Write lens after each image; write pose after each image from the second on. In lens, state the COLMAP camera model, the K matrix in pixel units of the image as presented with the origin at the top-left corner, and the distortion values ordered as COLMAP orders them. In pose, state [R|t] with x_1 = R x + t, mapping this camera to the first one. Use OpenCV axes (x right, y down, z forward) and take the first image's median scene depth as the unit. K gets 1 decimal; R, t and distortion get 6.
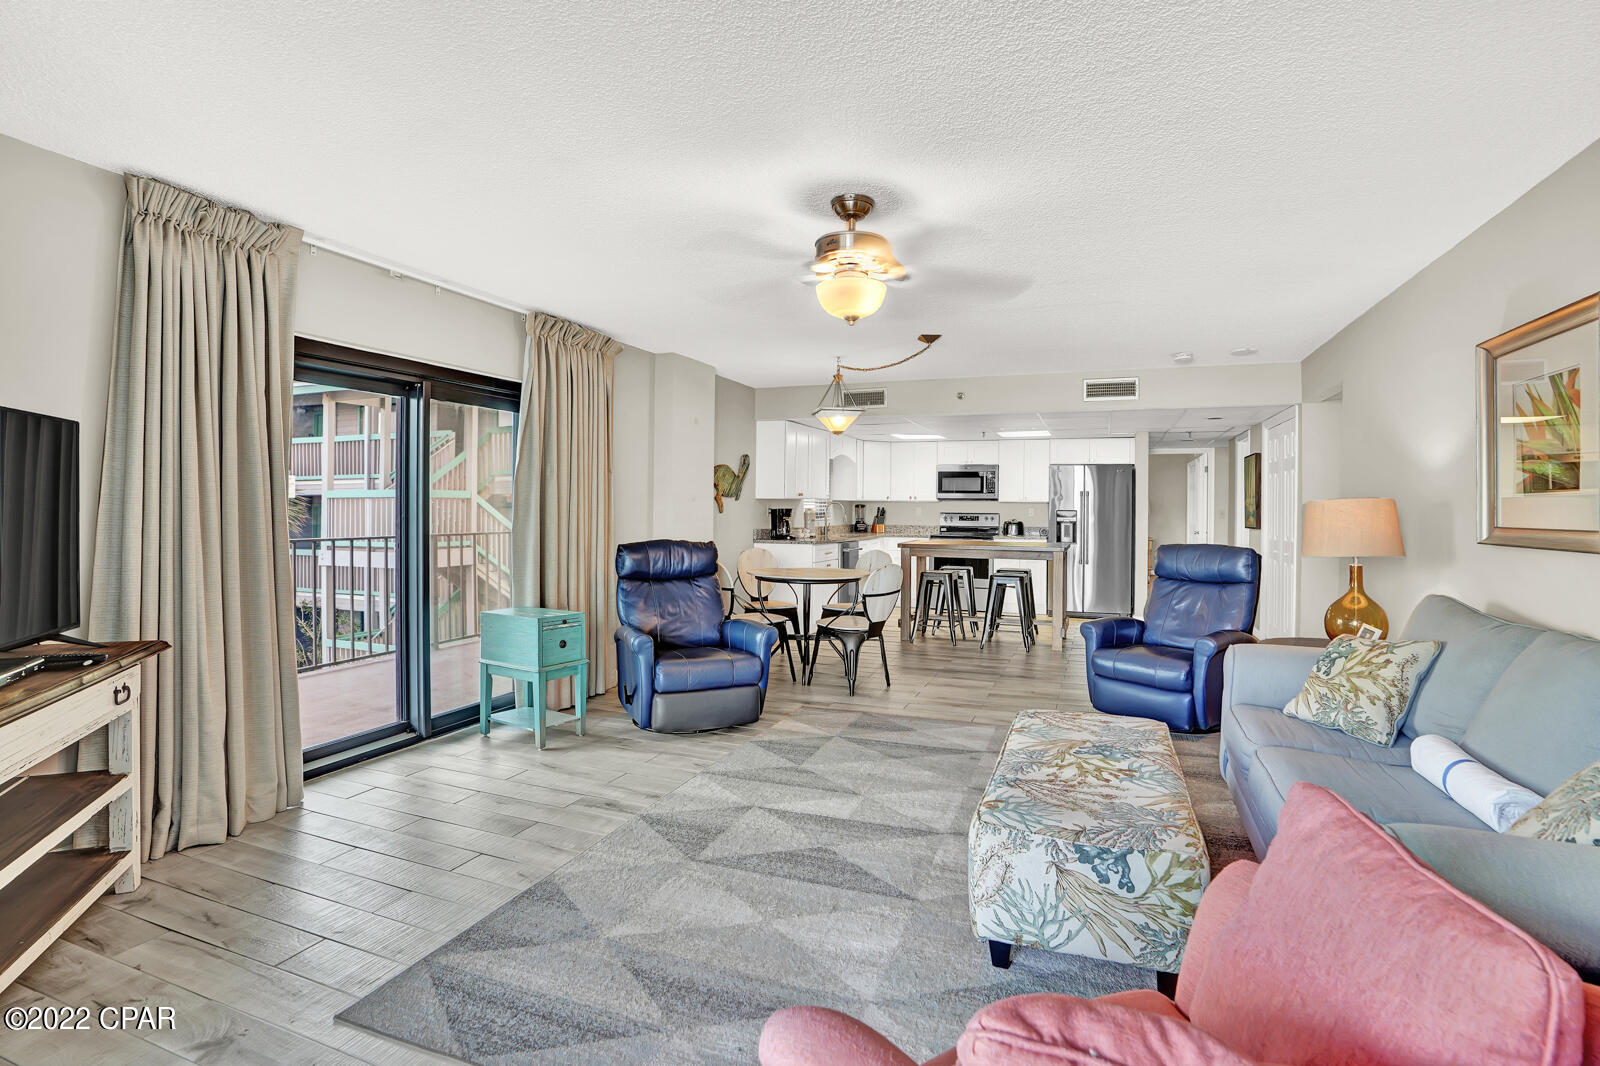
lens RADIAL K [[795.6, 0, 799.2], [0, 795.6, 471.8], [0, 0, 1]] dist [-0.054610, 0.017431]
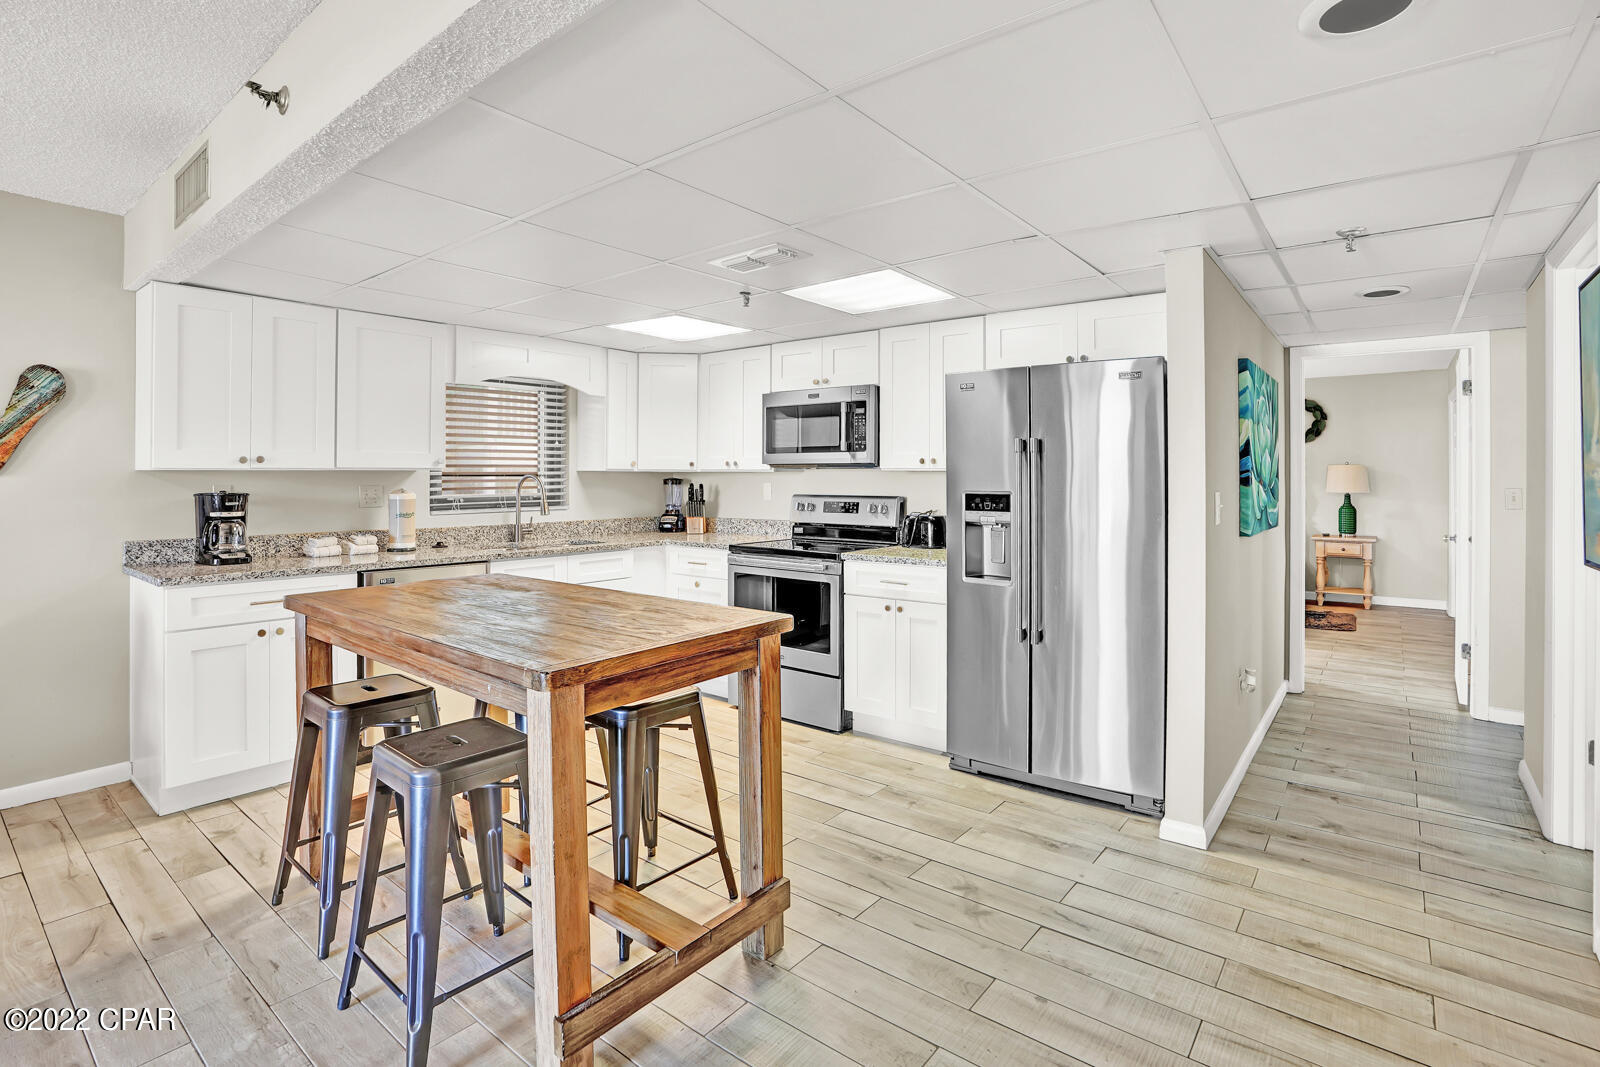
lens RADIAL K [[761.4, 0, 816.3], [0, 761.4, 471.4], [0, 0, 1]] dist [-0.066715, 0.013638]
pose [[0.959782, -0.011383, -0.280515, 0.360691], [0.022194, 0.999127, 0.035395, 0.024519], [0.279867, -0.040197, 0.959197, 0.638209]]
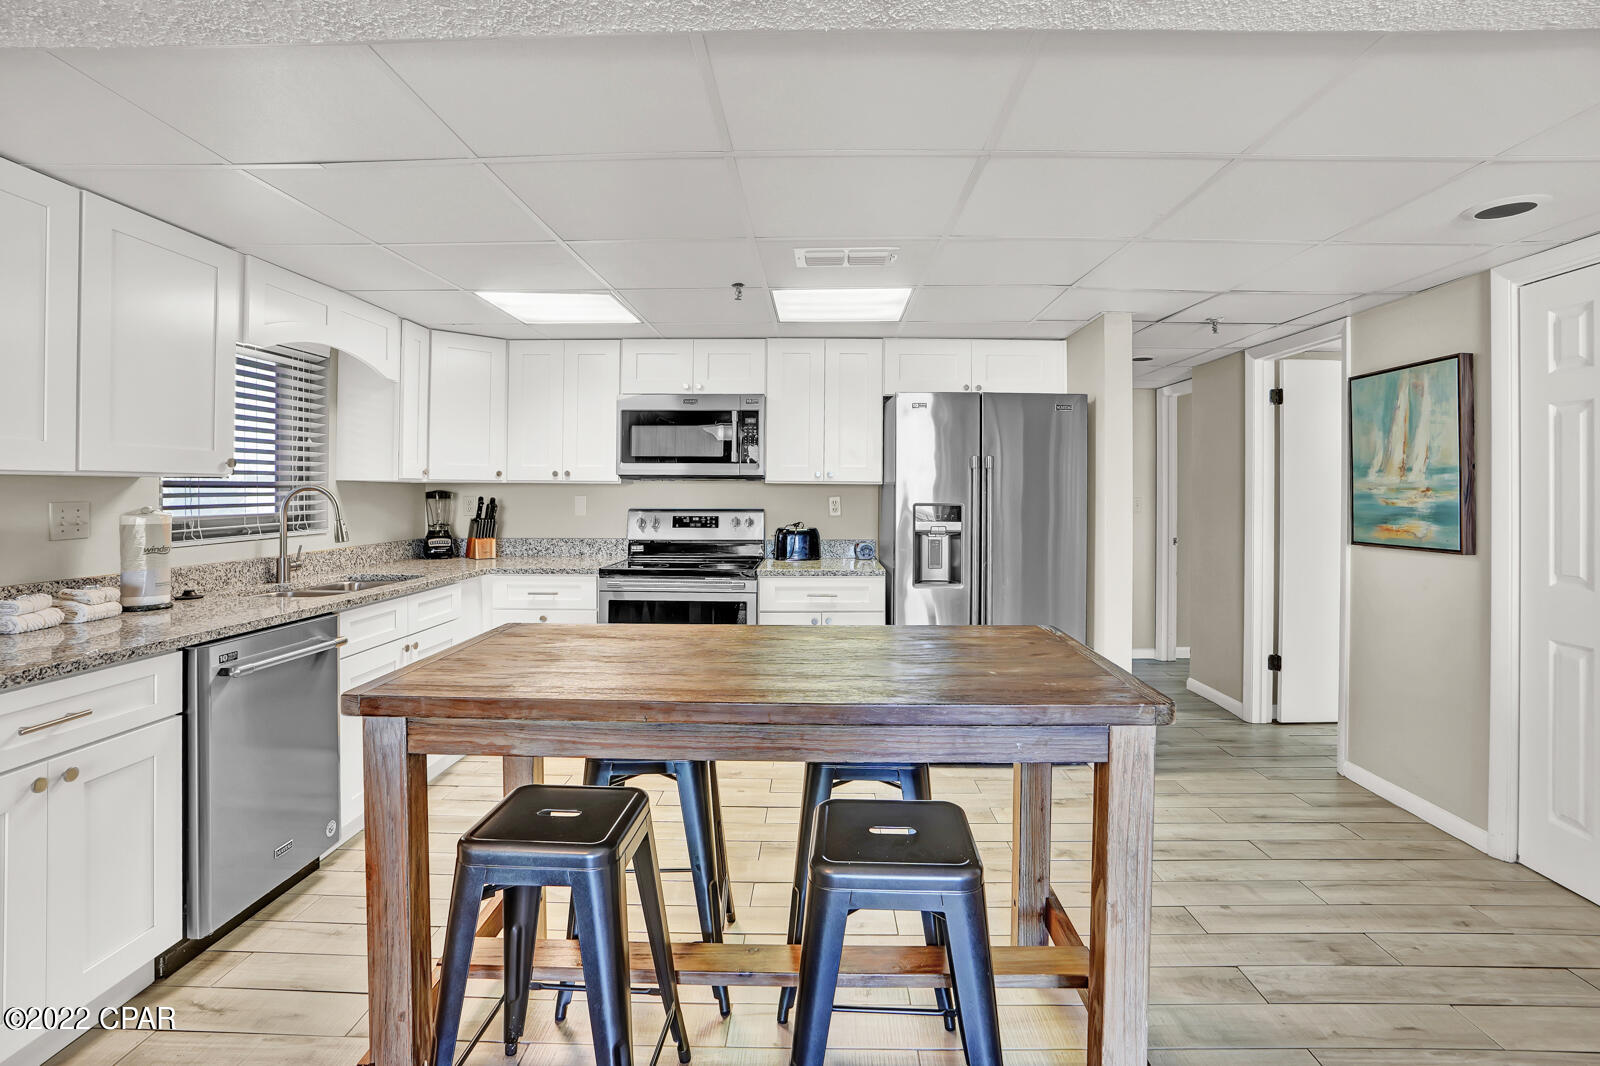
lens RADIAL K [[757.0, 0, 800.3], [0, 757.0, 489.2], [0, 0, 1]] dist [-0.064211, 0.023299]
pose [[0.937081, -0.006440, 0.349052, 0.137732], [-0.009955, 0.998930, 0.045157, 0.024244], [-0.348969, -0.045790, 0.936015, 0.663253]]
